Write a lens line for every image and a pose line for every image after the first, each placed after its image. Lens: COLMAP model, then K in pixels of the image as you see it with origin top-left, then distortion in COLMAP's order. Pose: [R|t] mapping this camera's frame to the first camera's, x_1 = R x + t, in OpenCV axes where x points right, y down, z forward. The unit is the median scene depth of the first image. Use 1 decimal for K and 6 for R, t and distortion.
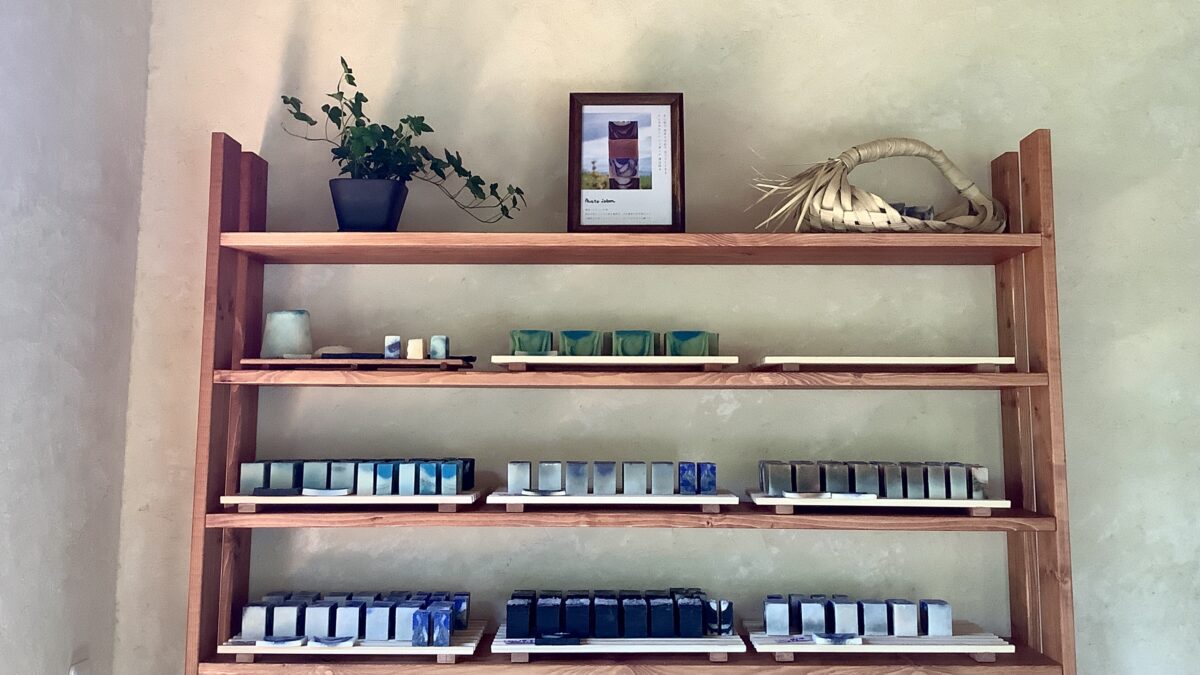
lens RADIAL K [[1238.0, 0, 635.8], [0, 1238.0, 267.0], [0, 0, 1]] dist [0.059767, 0.000000]
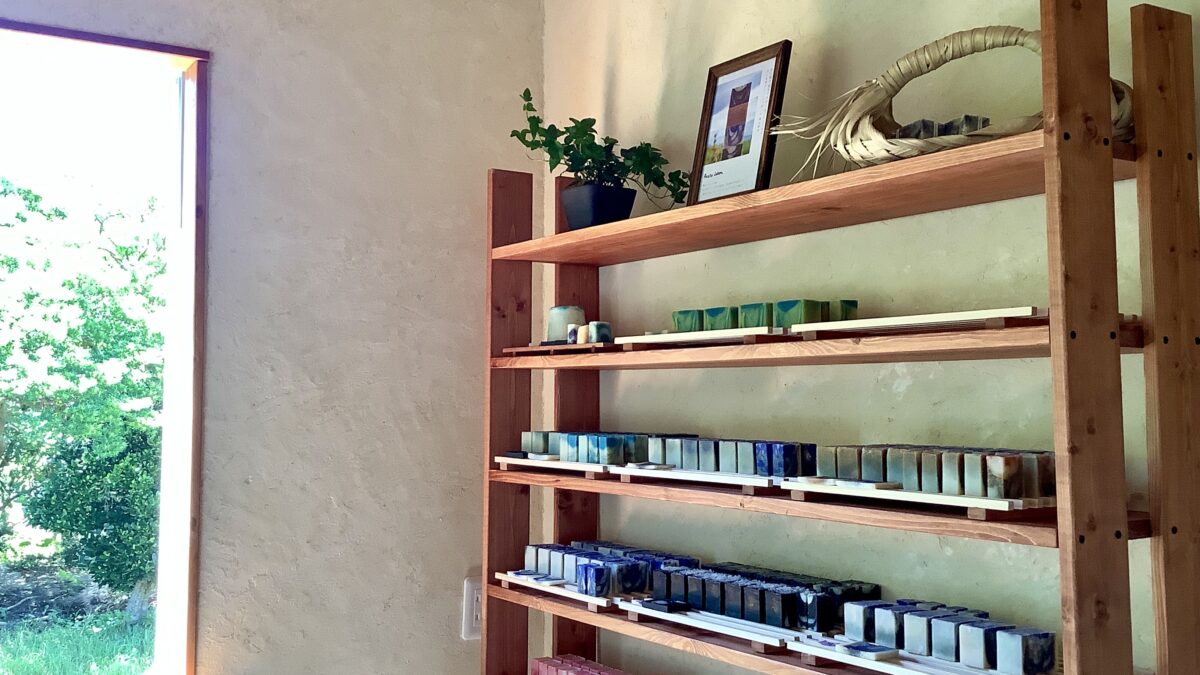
lens RADIAL K [[1238.0, 0, 603.0], [0, 1238.0, 334.4], [0, 0, 1]] dist [0.059767, 0.000000]
pose [[0.559281, -0.046950, -0.827648, 0.746842], [0.095344, 0.995413, 0.007962, 0.057815], [0.823477, -0.083364, 0.561191, 0.378124]]
